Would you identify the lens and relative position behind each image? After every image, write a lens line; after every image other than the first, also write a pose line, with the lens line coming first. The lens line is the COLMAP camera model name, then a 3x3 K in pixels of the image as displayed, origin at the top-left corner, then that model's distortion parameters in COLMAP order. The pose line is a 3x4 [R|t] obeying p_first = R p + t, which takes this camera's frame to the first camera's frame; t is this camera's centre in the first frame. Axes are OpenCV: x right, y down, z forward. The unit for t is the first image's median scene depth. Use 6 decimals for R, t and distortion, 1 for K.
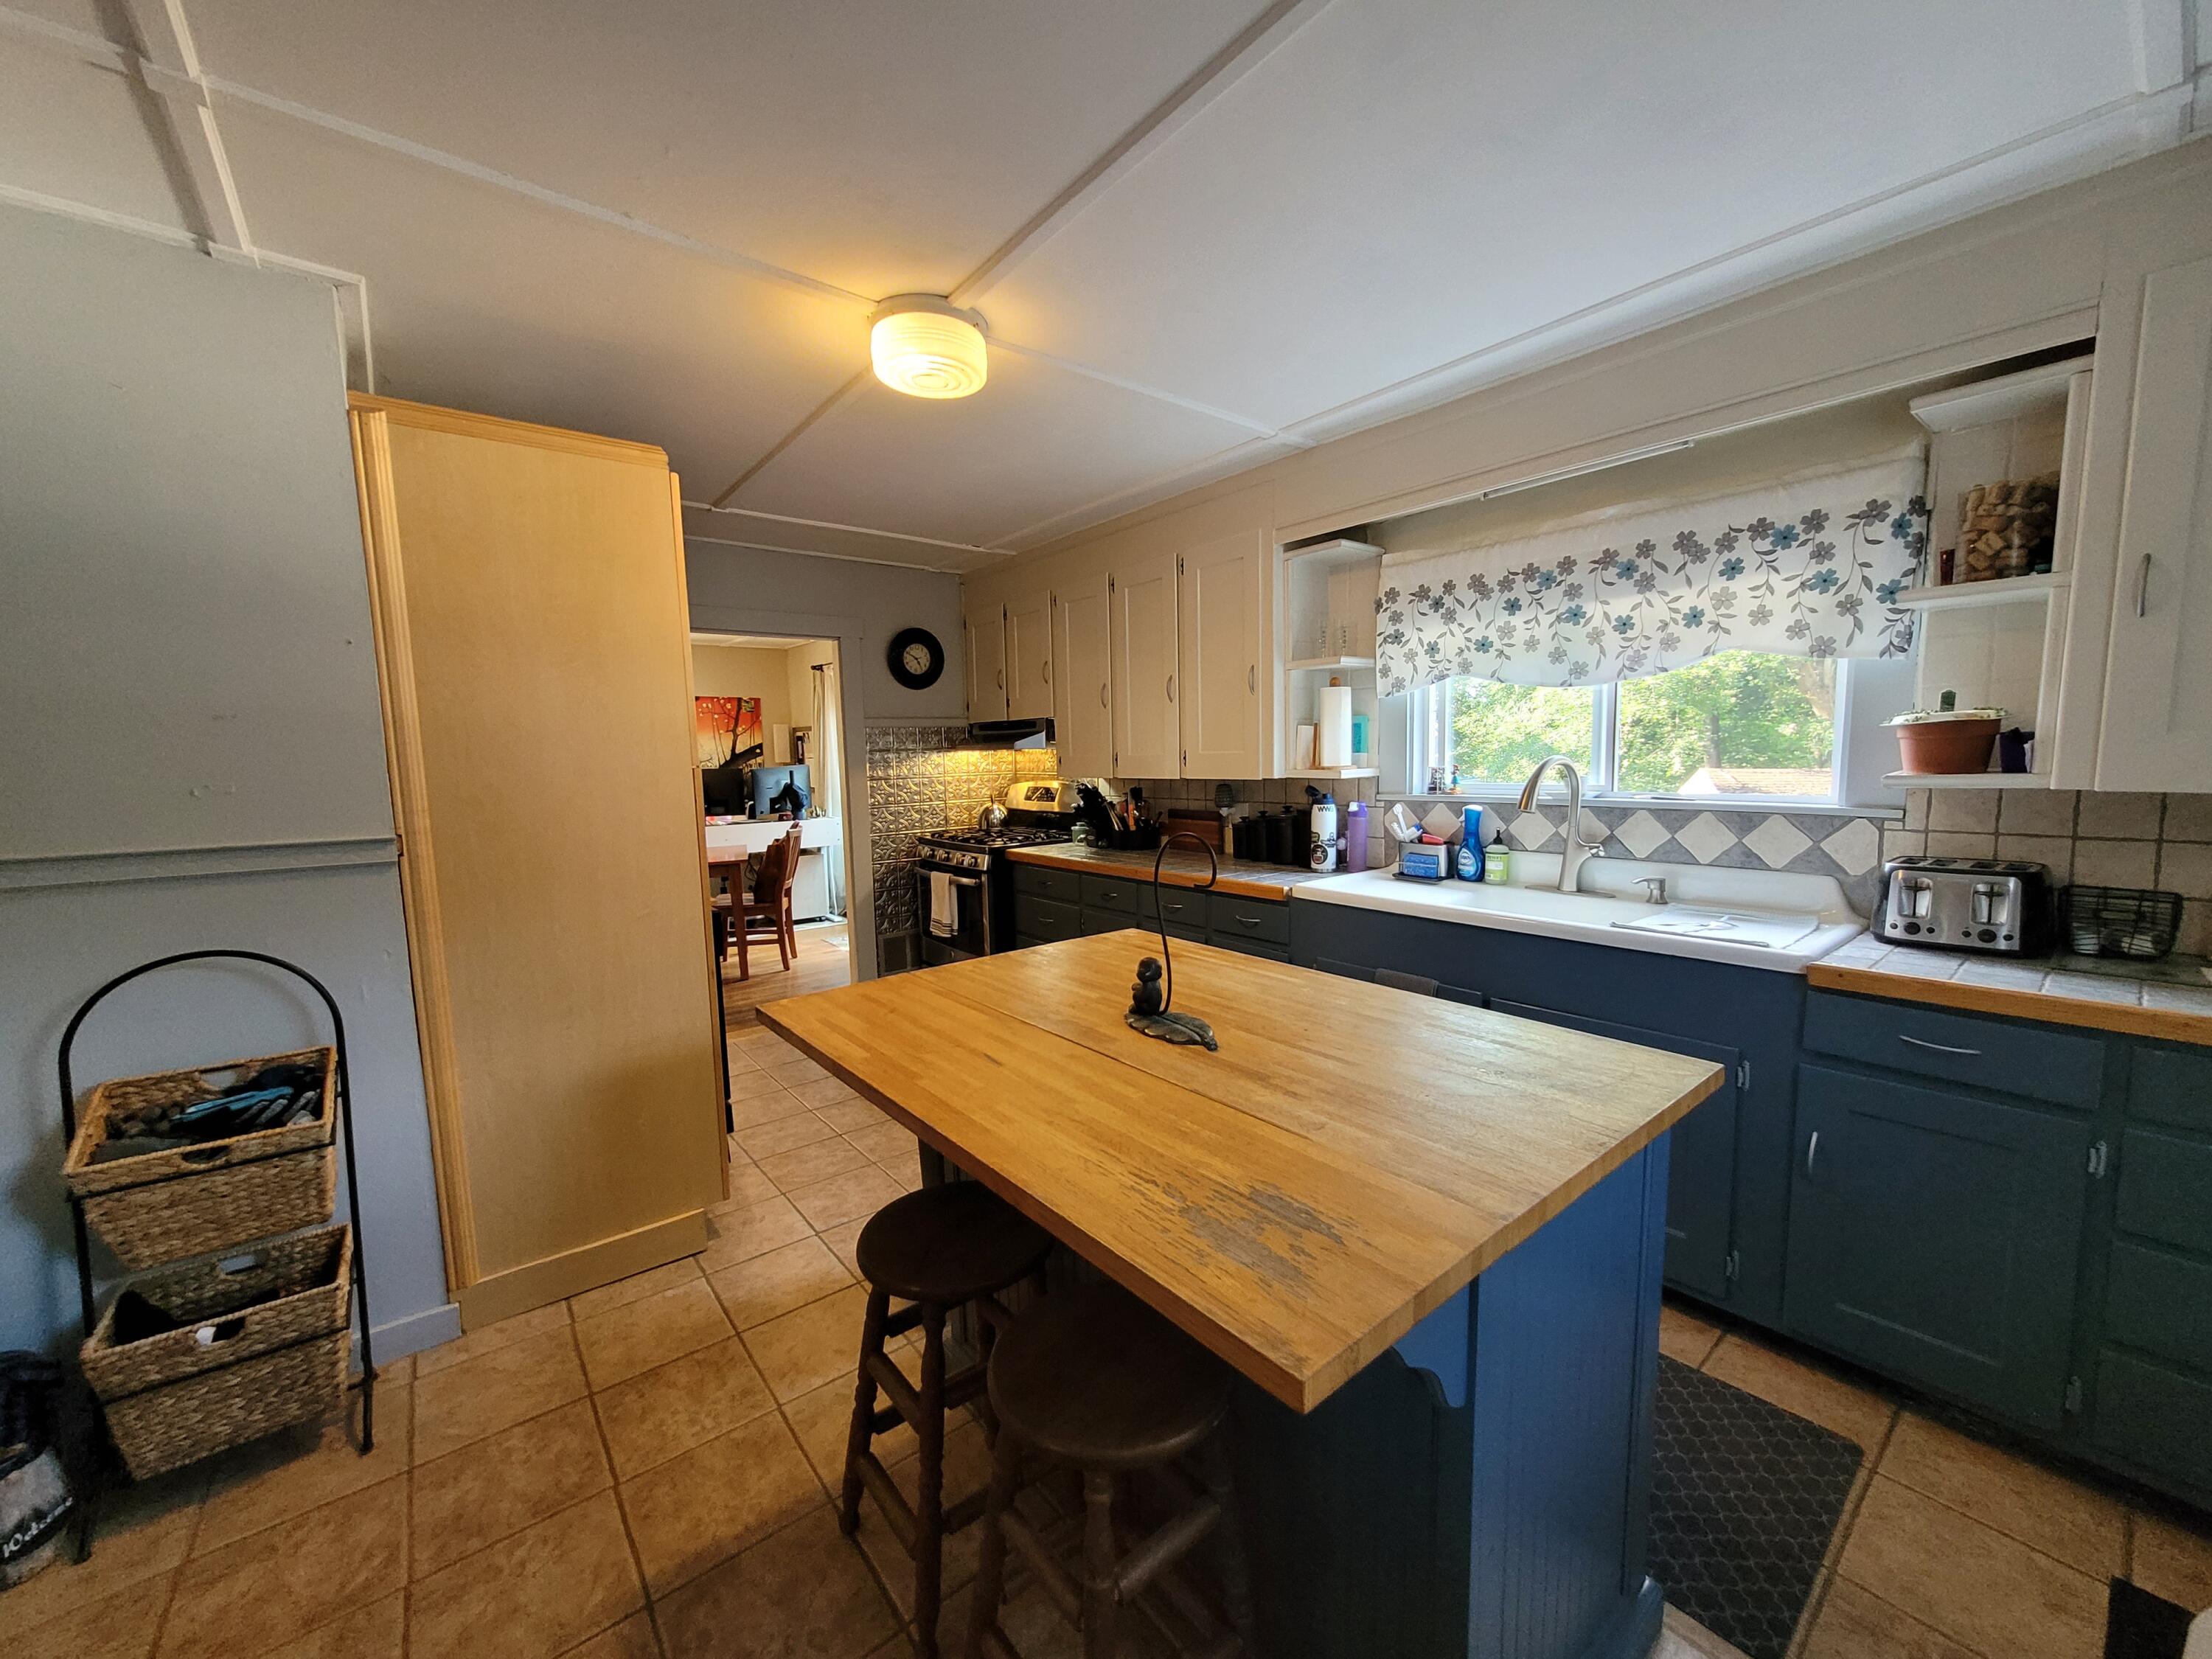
lens RADIAL K [[860.6, 0, 1114.7], [0, 860.6, 841.8], [0, 0, 1]] dist [0.002580, -0.001461]
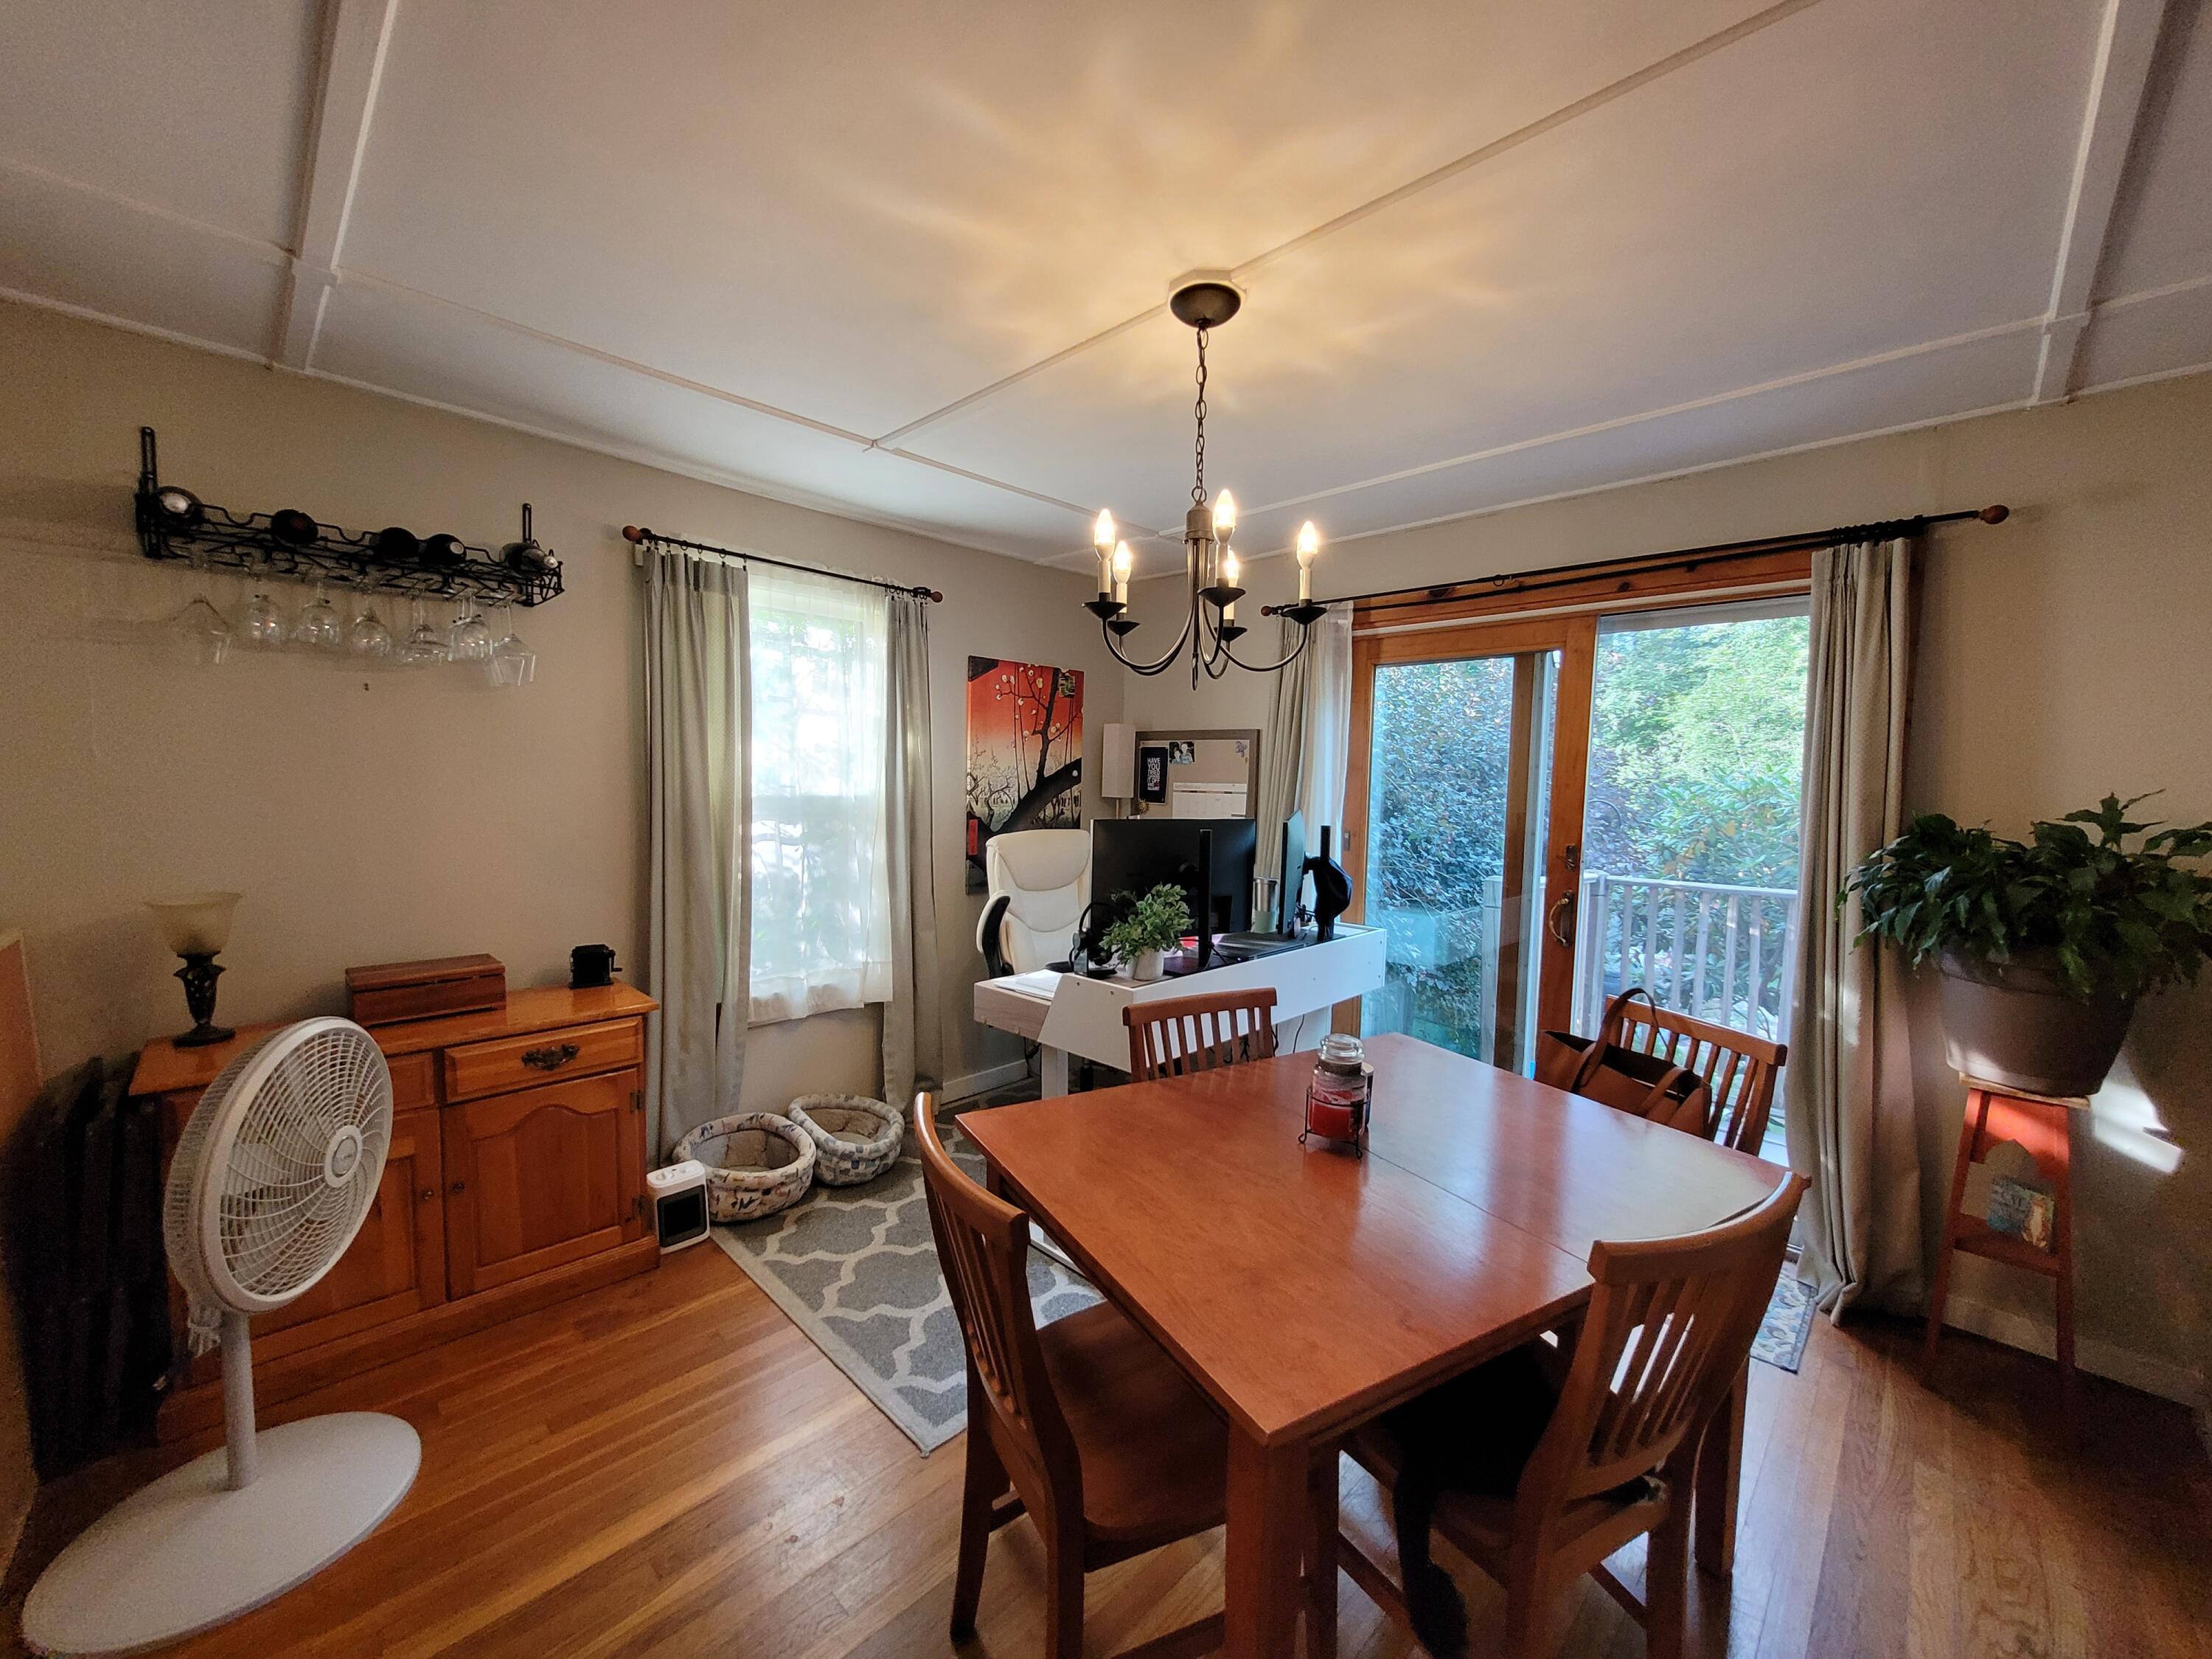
lens RADIAL K [[860.6, 0, 1117.5], [0, 860.6, 845.6], [0, 0, 1]] dist [0.002580, -0.001461]
pose [[0.992112, 0.025662, 0.122703, -1.156006], [-0.022908, 0.999454, -0.023799, -0.128802], [-0.123247, 0.020800, 0.992158, 1.241225]]
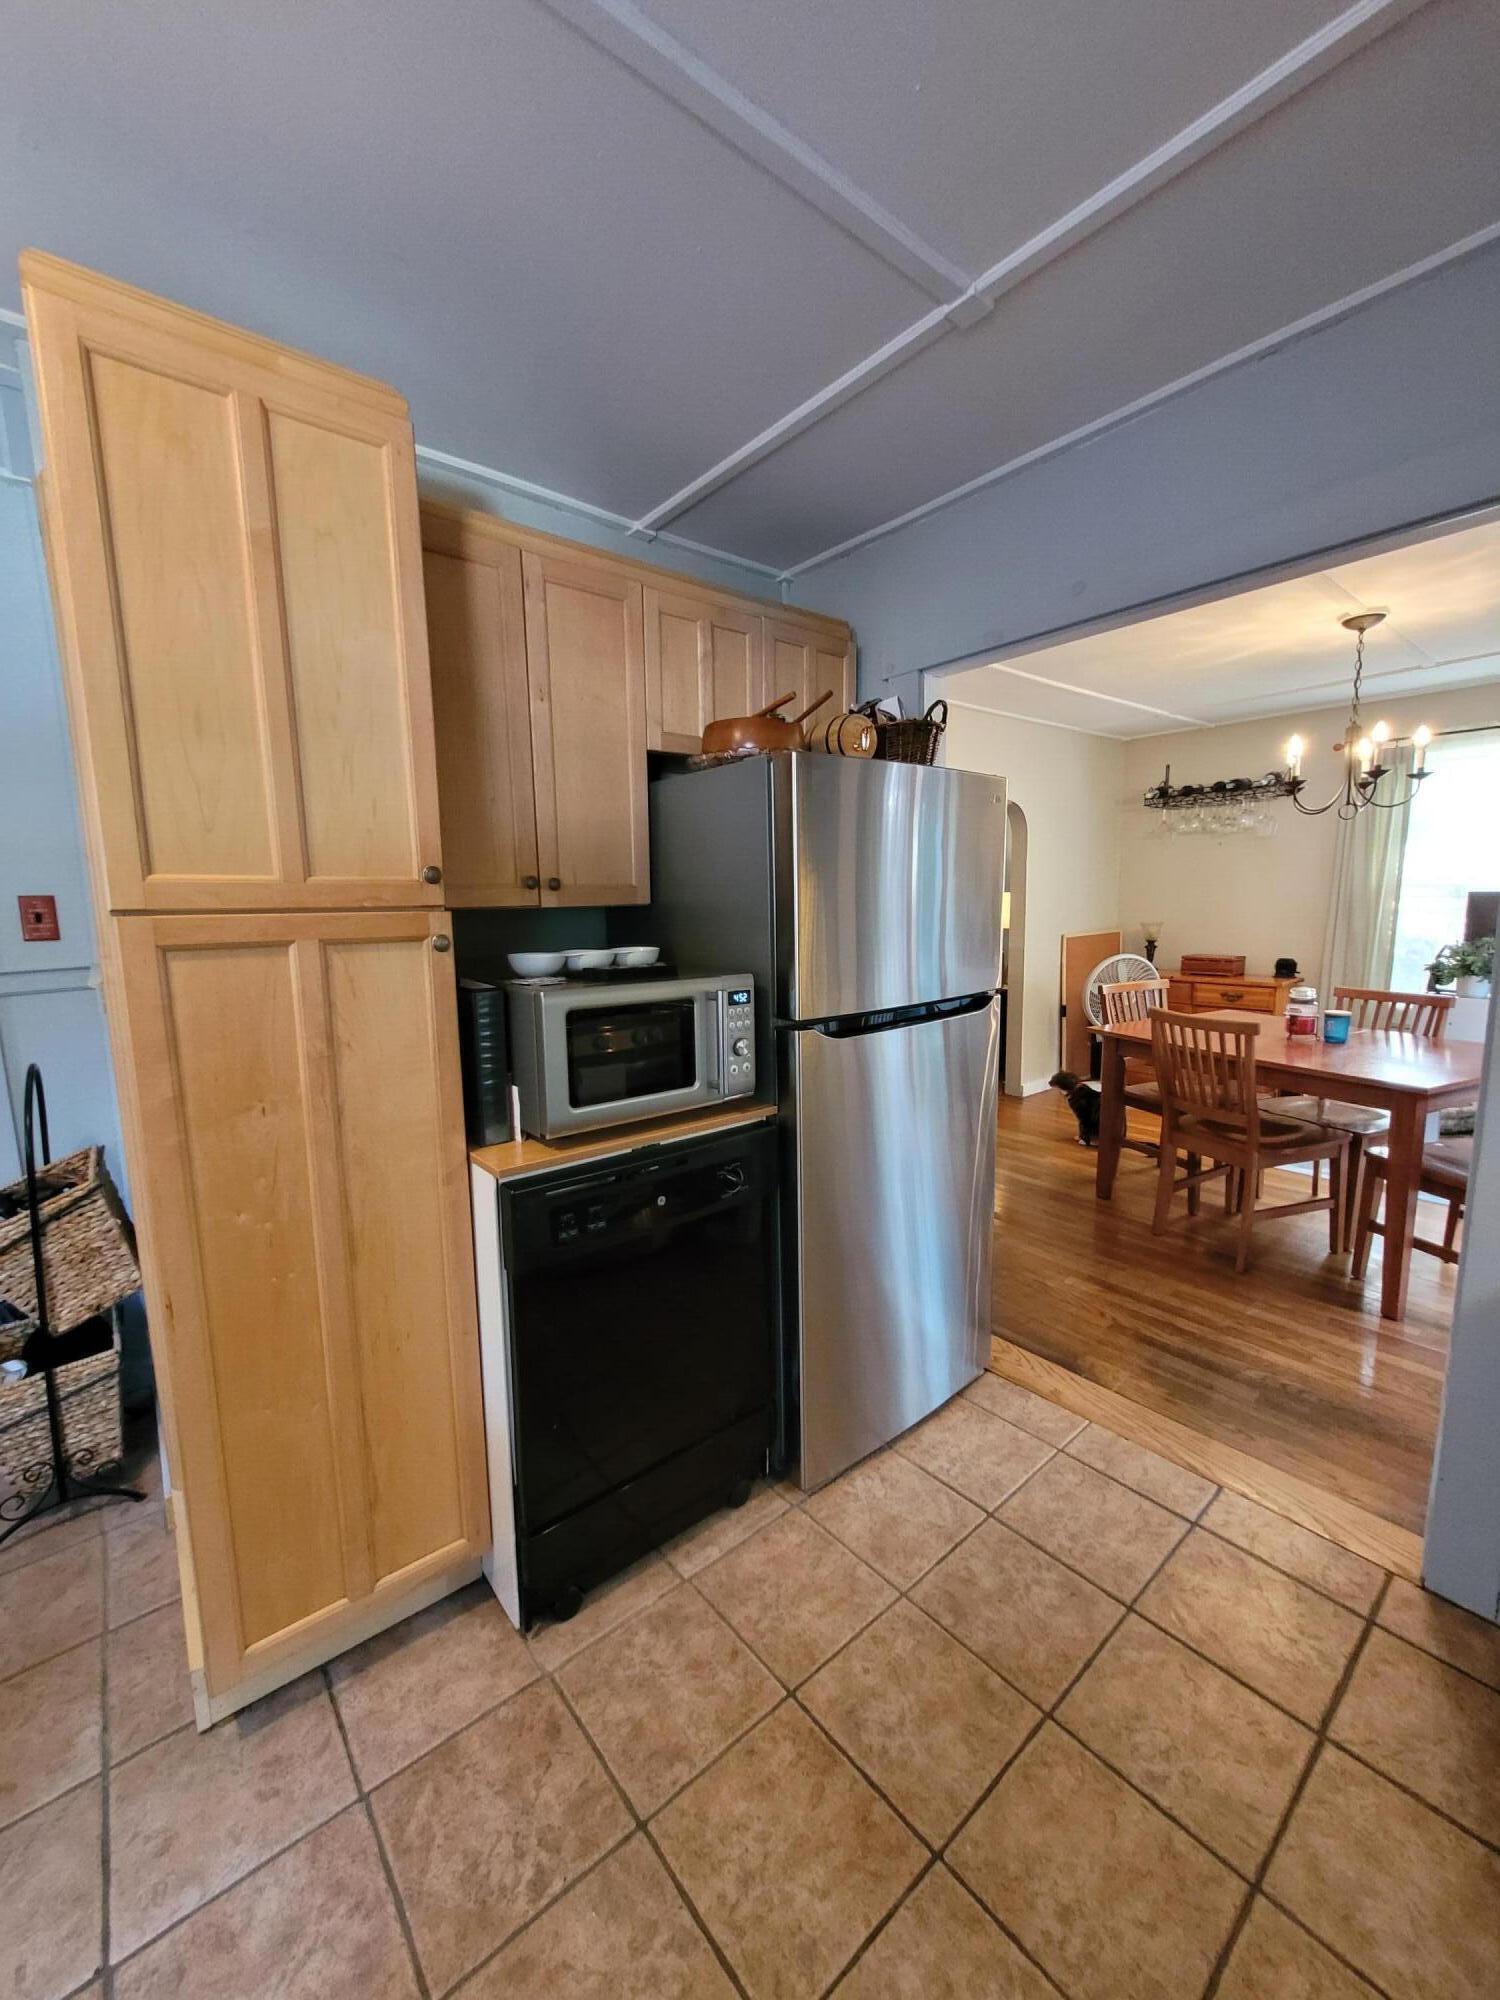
lens RADIAL K [[778.1, 0, 741.5], [0, 778.1, 1005.5], [0, 0, 1]] dist [0.002580, -0.001461]
pose [[0.011269, 0.159233, -0.987177, -0.026583], [-0.081170, 0.984127, 0.157814, -0.105156], [0.996637, 0.078351, 0.024016, 1.016703]]
